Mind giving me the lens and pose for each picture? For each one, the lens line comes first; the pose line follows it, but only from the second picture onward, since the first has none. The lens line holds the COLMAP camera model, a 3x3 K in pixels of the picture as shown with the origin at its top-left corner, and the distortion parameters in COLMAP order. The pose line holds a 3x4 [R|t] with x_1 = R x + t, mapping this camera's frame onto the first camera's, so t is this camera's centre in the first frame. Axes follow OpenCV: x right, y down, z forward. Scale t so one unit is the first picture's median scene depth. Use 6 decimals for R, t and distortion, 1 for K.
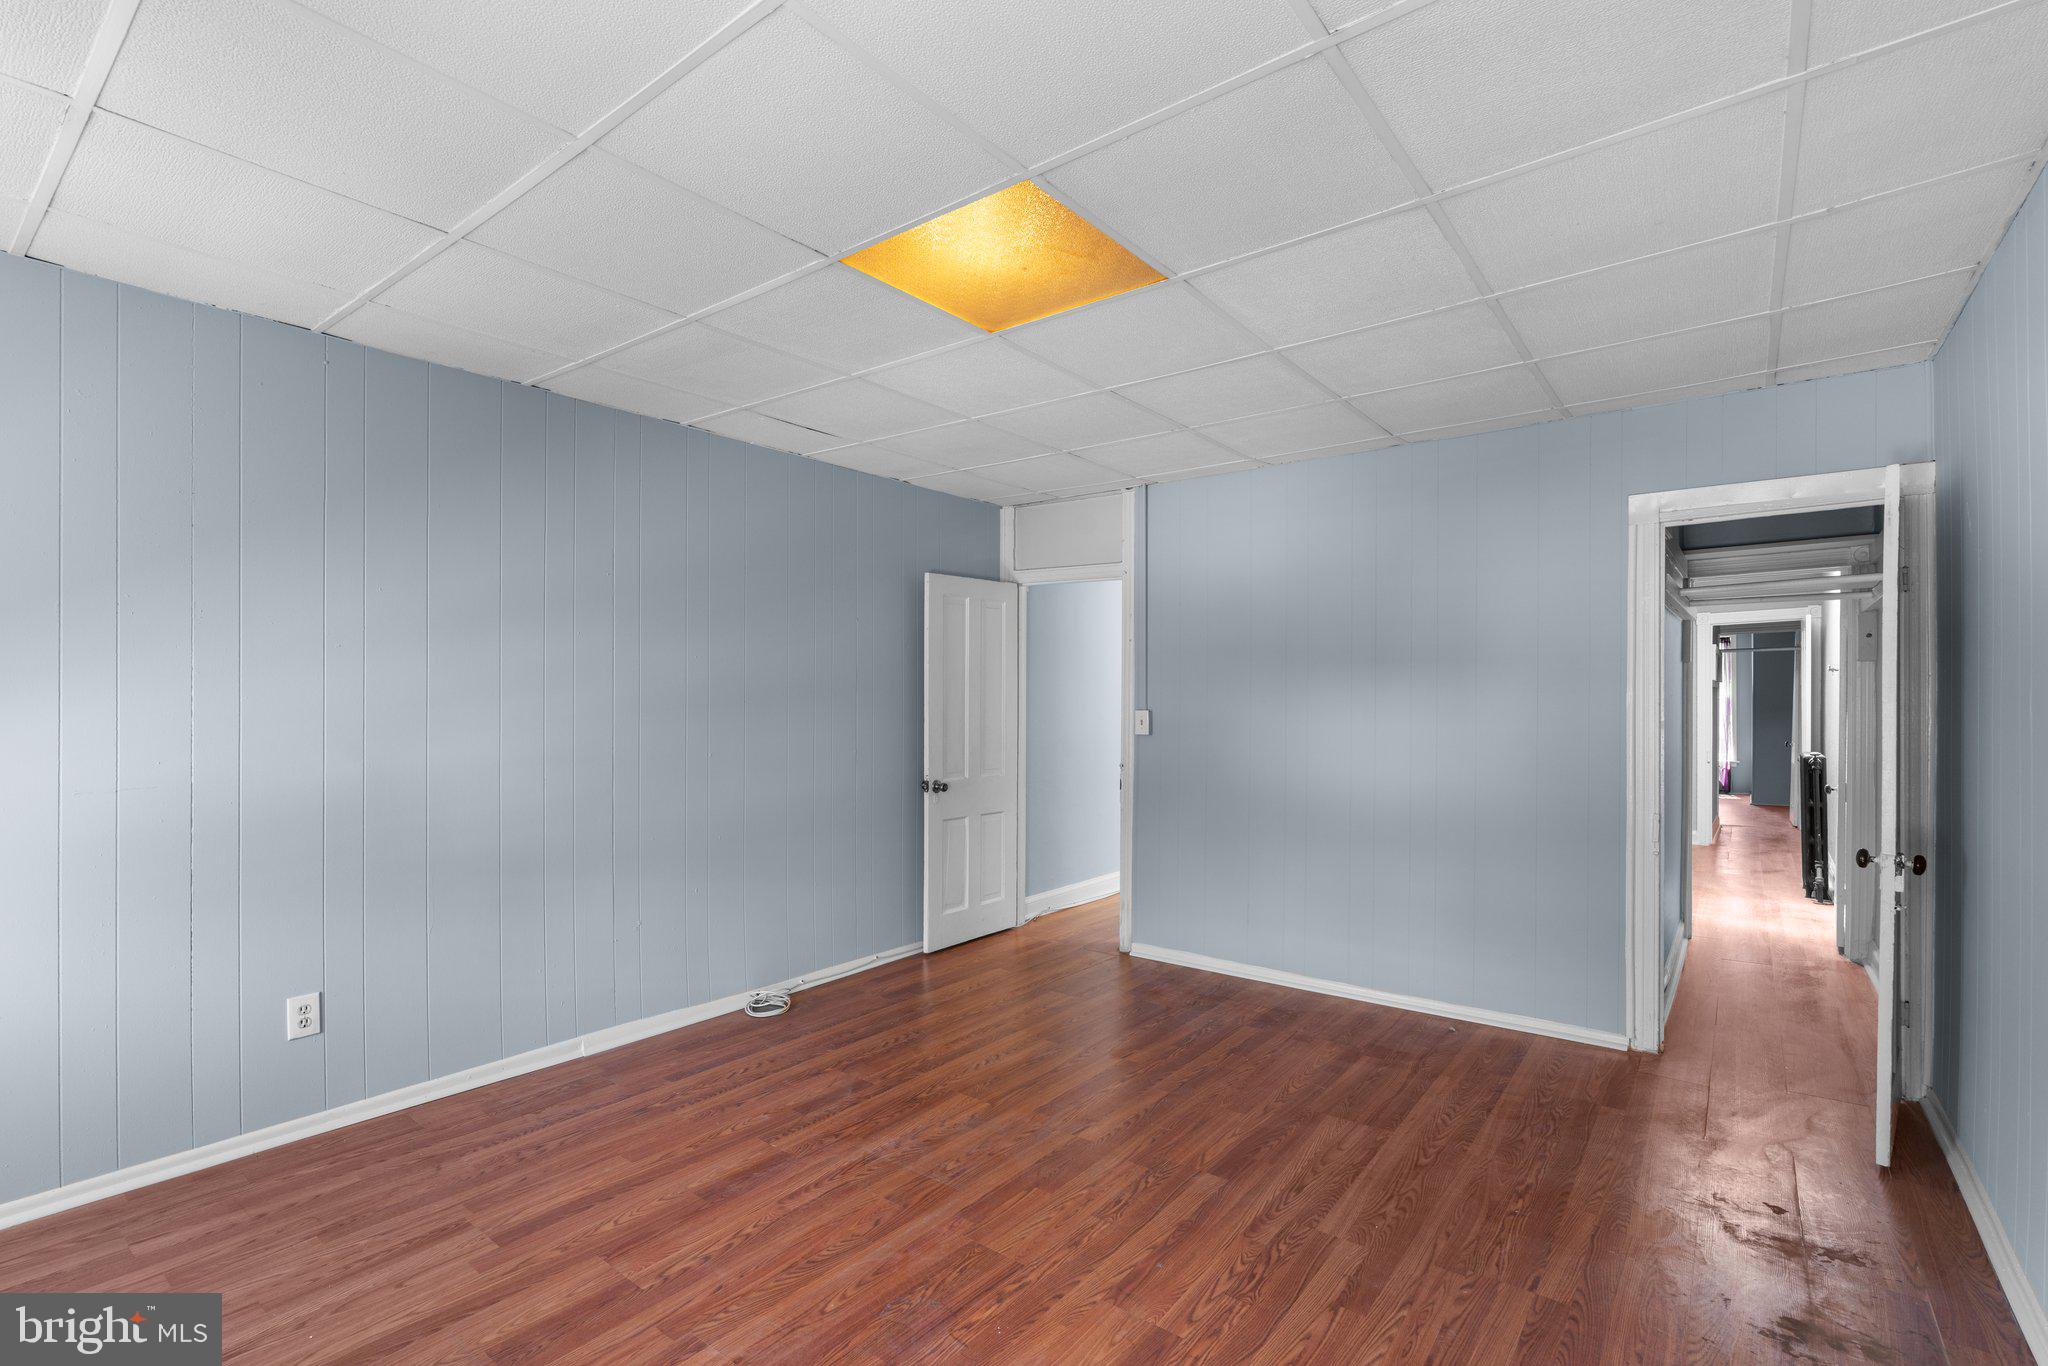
lens RADIAL K [[929.8, 0, 1024.9], [0, 929.8, 699.4], [0, 0, 1]] dist [-0.003936, 0.000155]
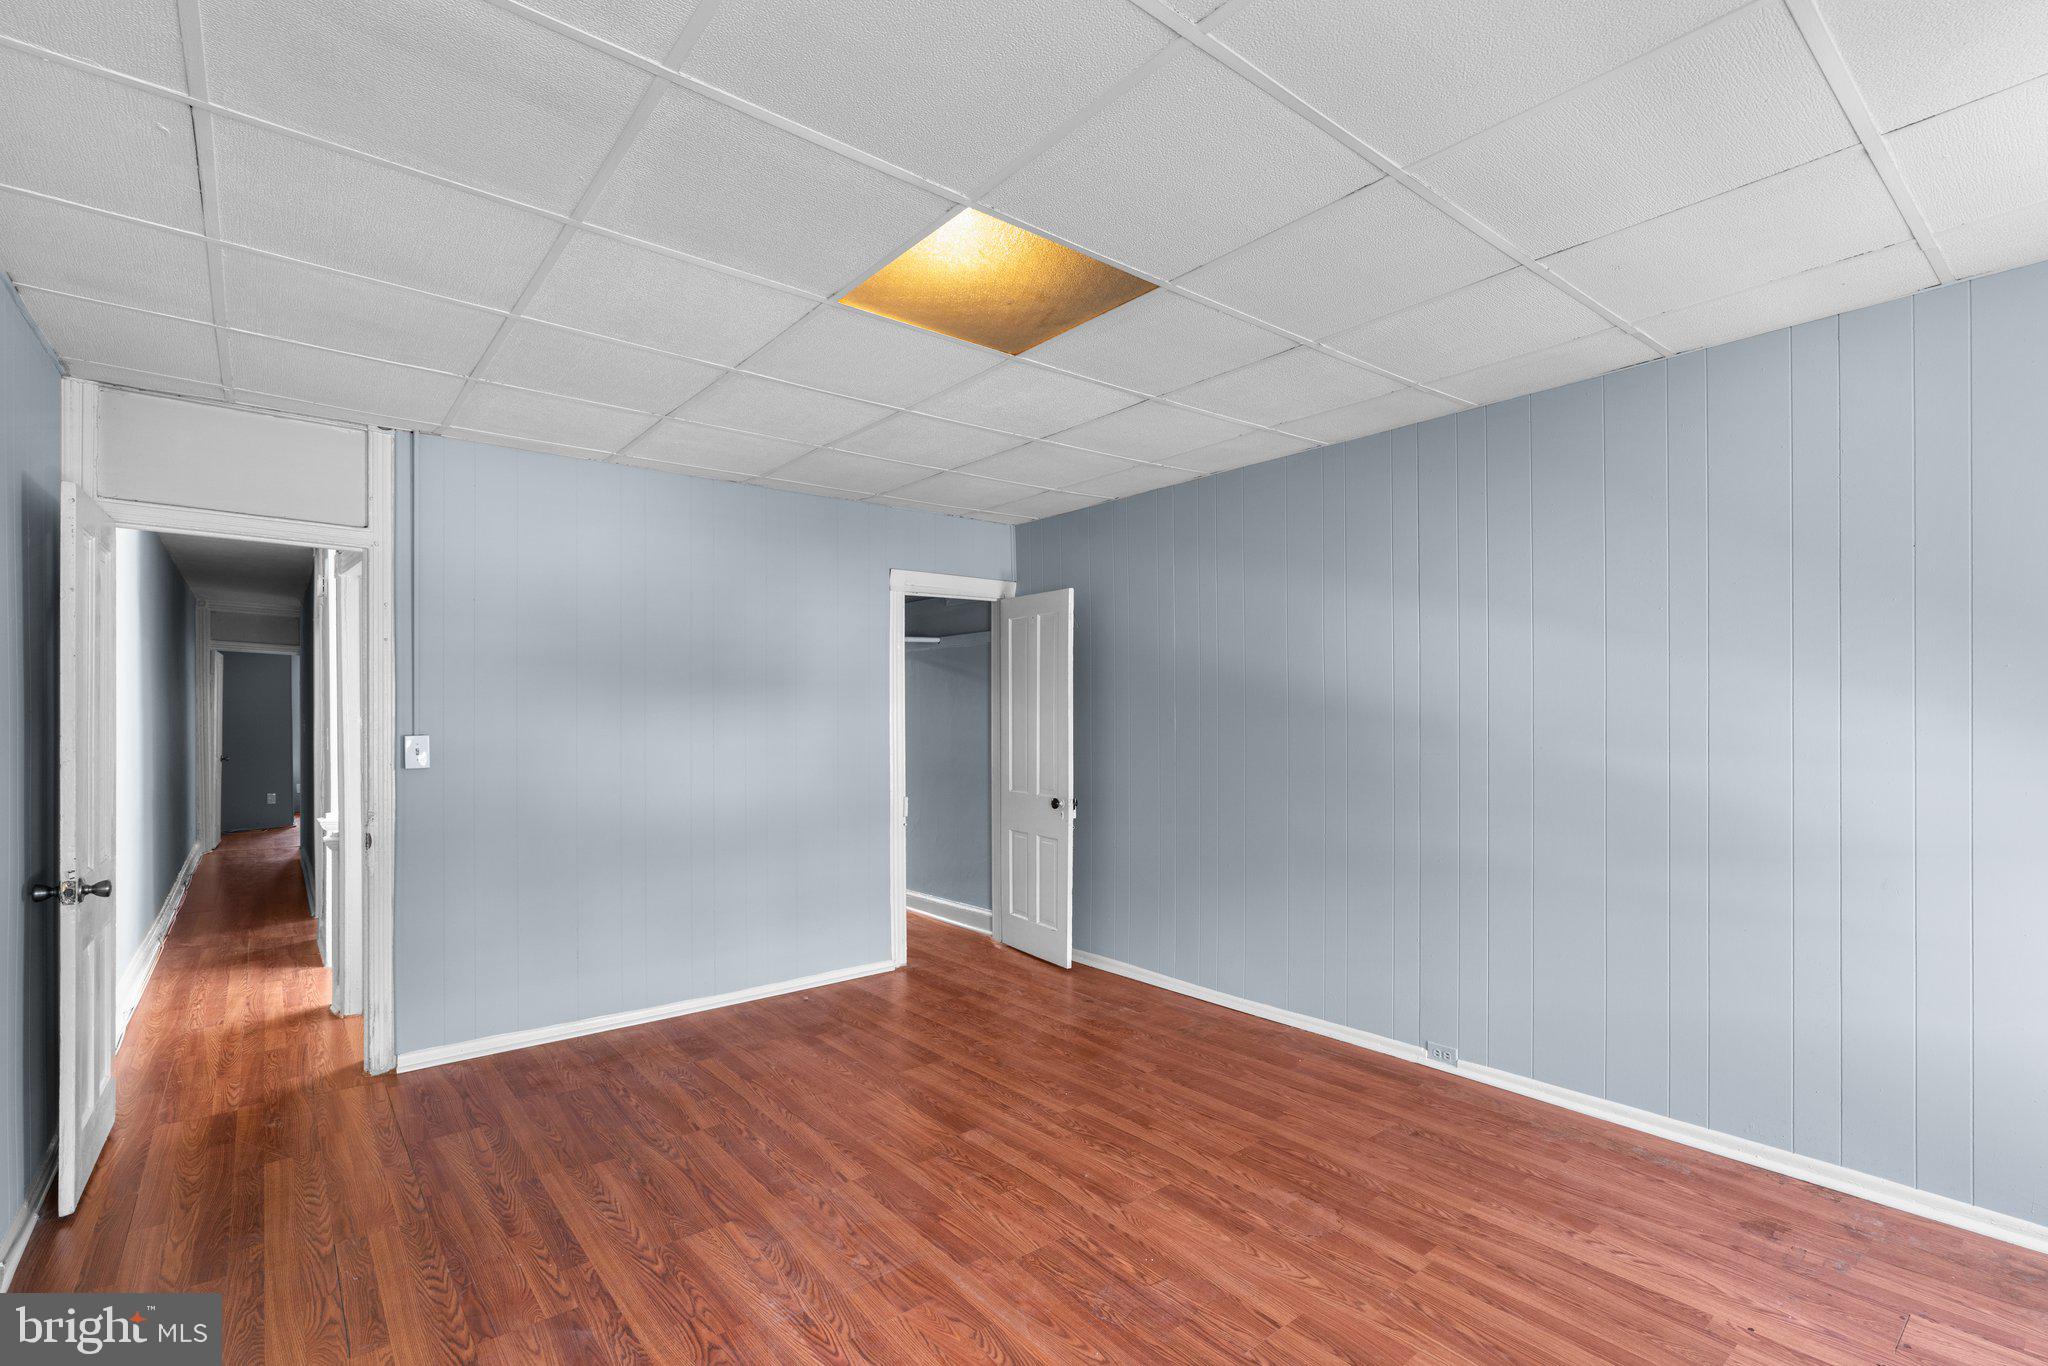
lens RADIAL K [[935.9, 0, 1024.5], [0, 935.9, 712.8], [0, 0, 1]] dist [-0.011802, 0.000236]
pose [[0.222711, -0.000088, 0.974884, -0.793846], [0.007478, 0.999971, -0.001618, -0.002232], [-0.974856, 0.007650, 0.222705, 0.588449]]
